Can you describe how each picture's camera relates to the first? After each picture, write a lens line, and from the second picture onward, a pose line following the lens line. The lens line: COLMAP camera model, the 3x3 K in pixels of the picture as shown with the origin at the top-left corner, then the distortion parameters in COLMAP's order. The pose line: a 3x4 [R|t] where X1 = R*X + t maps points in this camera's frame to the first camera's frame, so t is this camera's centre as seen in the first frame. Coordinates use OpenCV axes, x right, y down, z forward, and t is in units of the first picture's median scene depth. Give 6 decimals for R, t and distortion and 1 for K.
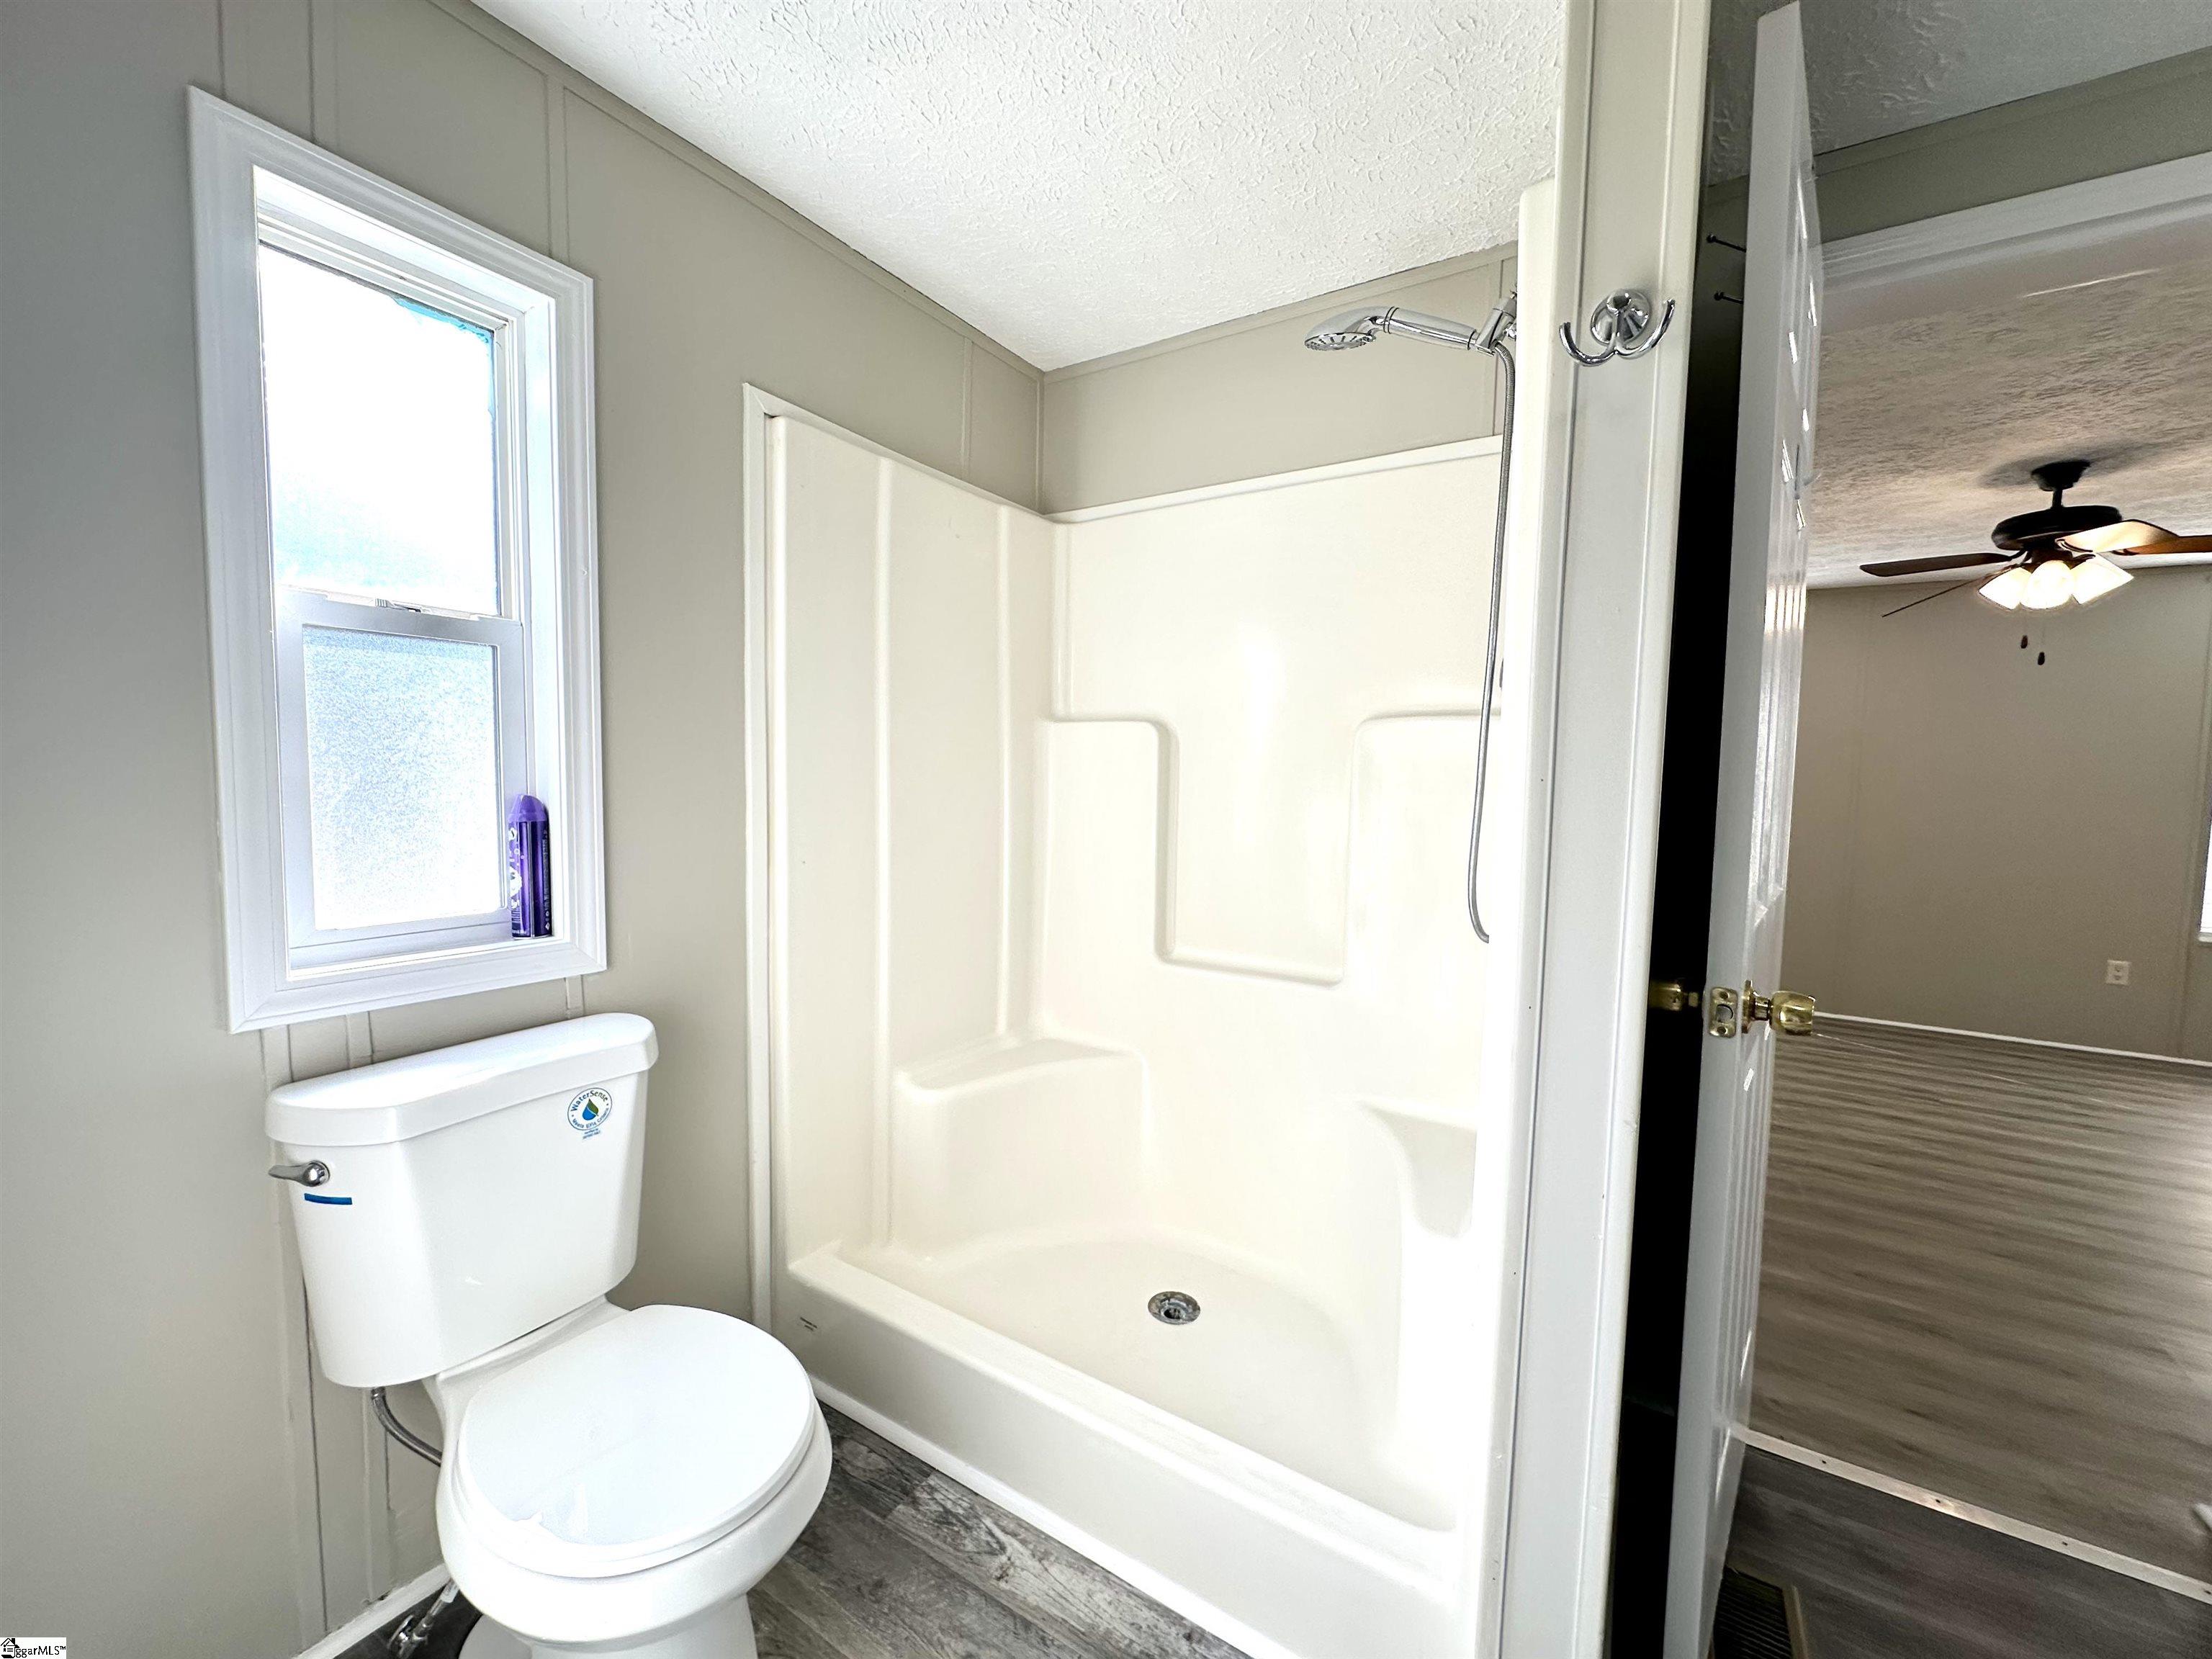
lens RADIAL K [[893.4, 0, 1091.6], [0, 893.4, 827.2], [0, 0, 1]] dist [-0.002498, -0.000531]
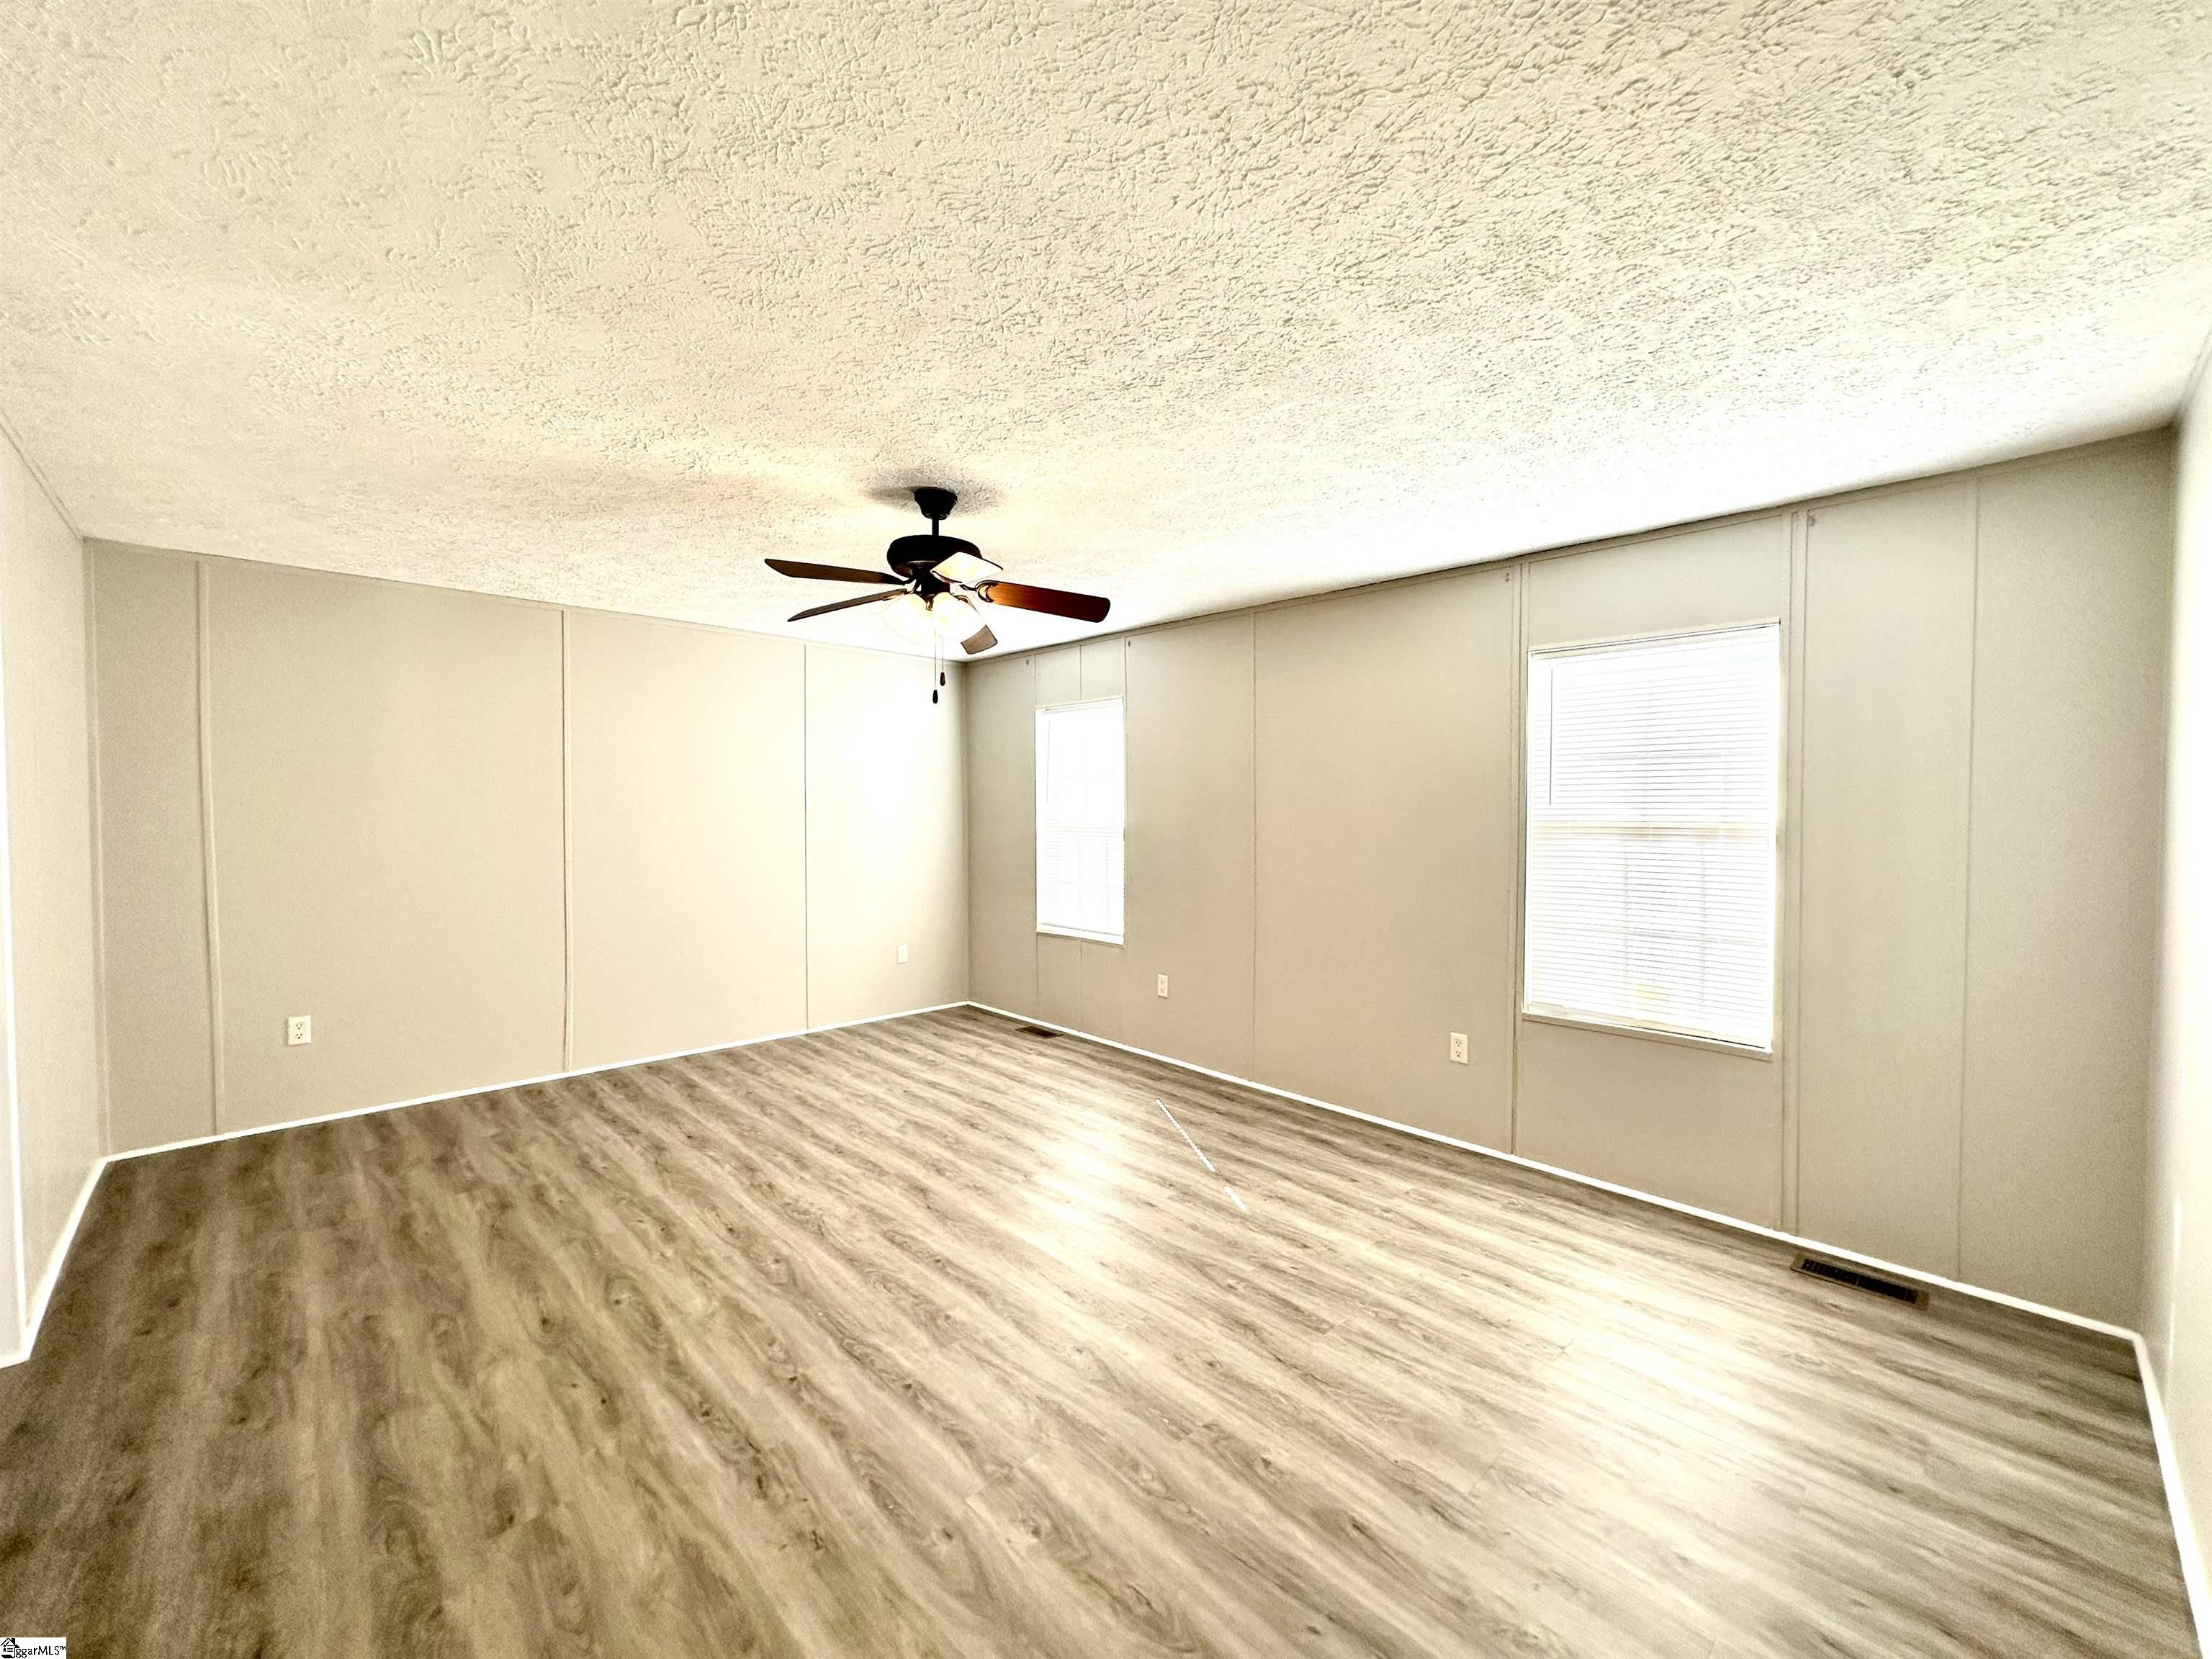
lens RADIAL K [[890.7, 0, 1105.6], [0, 890.7, 833.0], [0, 0, 1]] dist [-0.001190, -0.000023]
pose [[0.968833, -0.011276, -0.247459, 1.685440], [0.003393, 0.999474, -0.032258, -0.020256], [0.247693, 0.030412, 0.968361, 0.168994]]
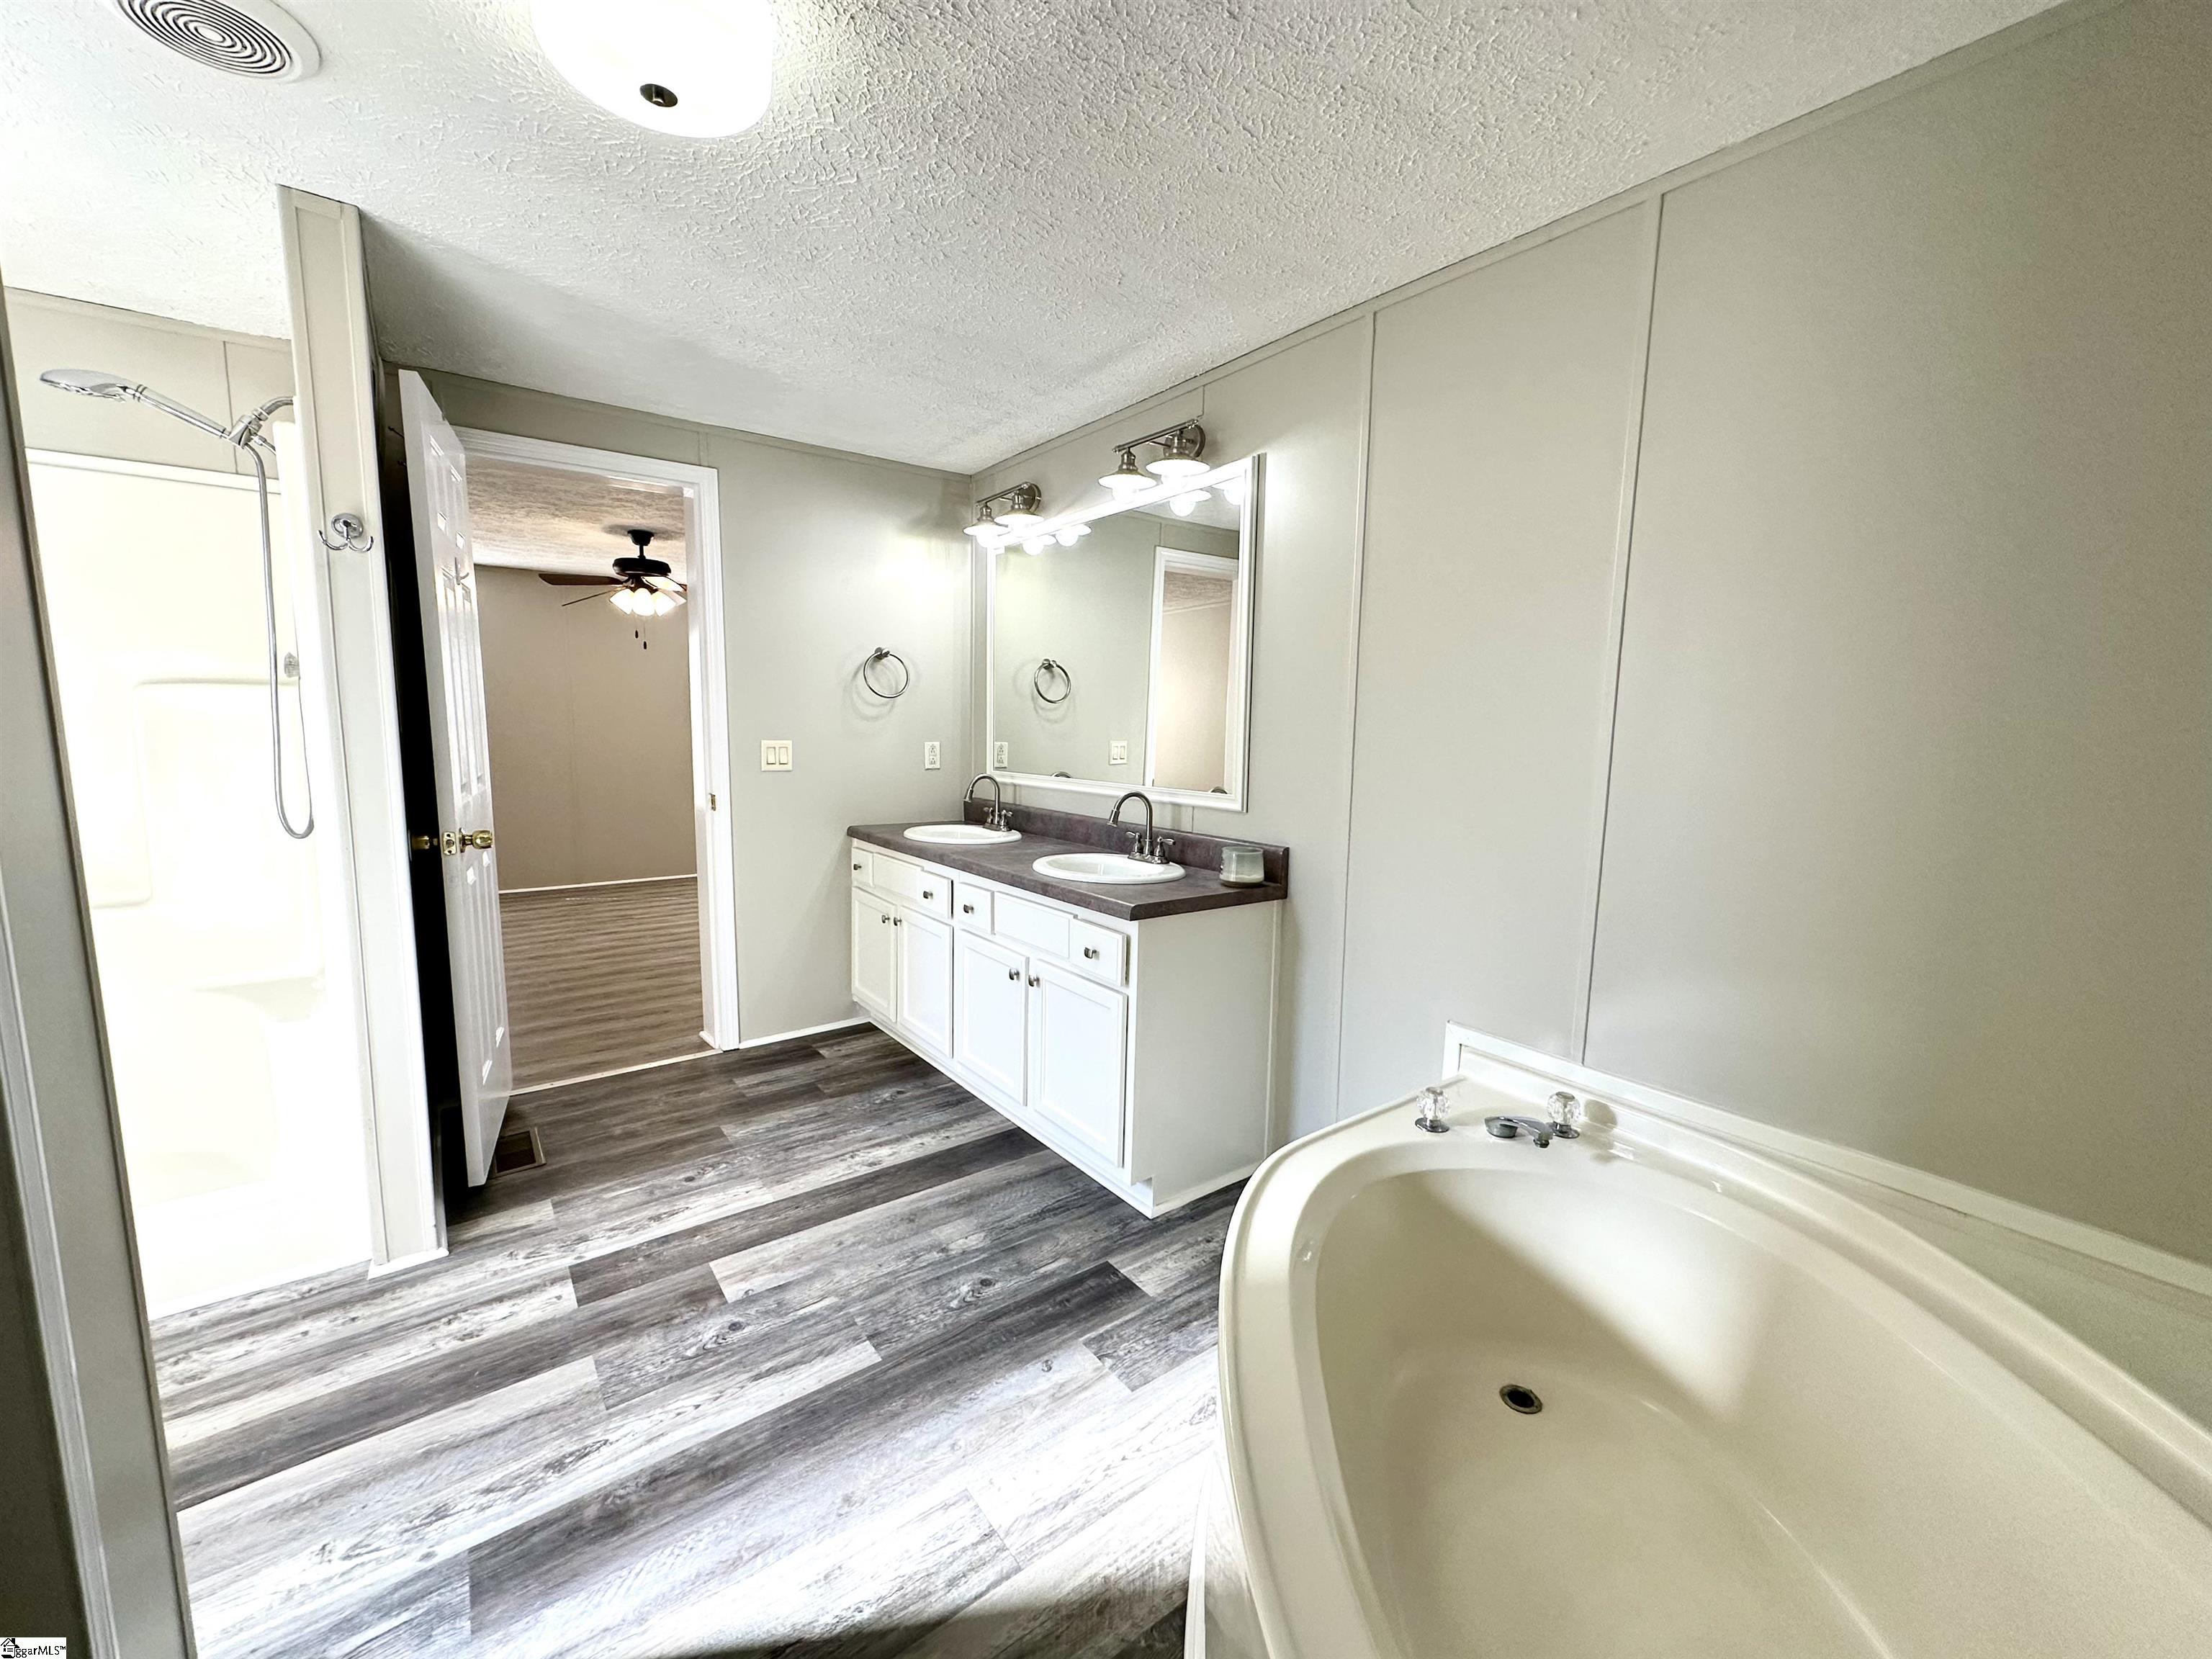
lens RADIAL K [[879.8, 0, 1103.0], [0, 879.8, 825.2], [0, 0, 1]] dist [-0.001169, 0.000016]
pose [[0.348715, -0.130531, 0.928095, -0.276232], [0.052571, 0.991419, 0.119685, -0.002950], [-0.935753, 0.007055, 0.352584, -0.479725]]
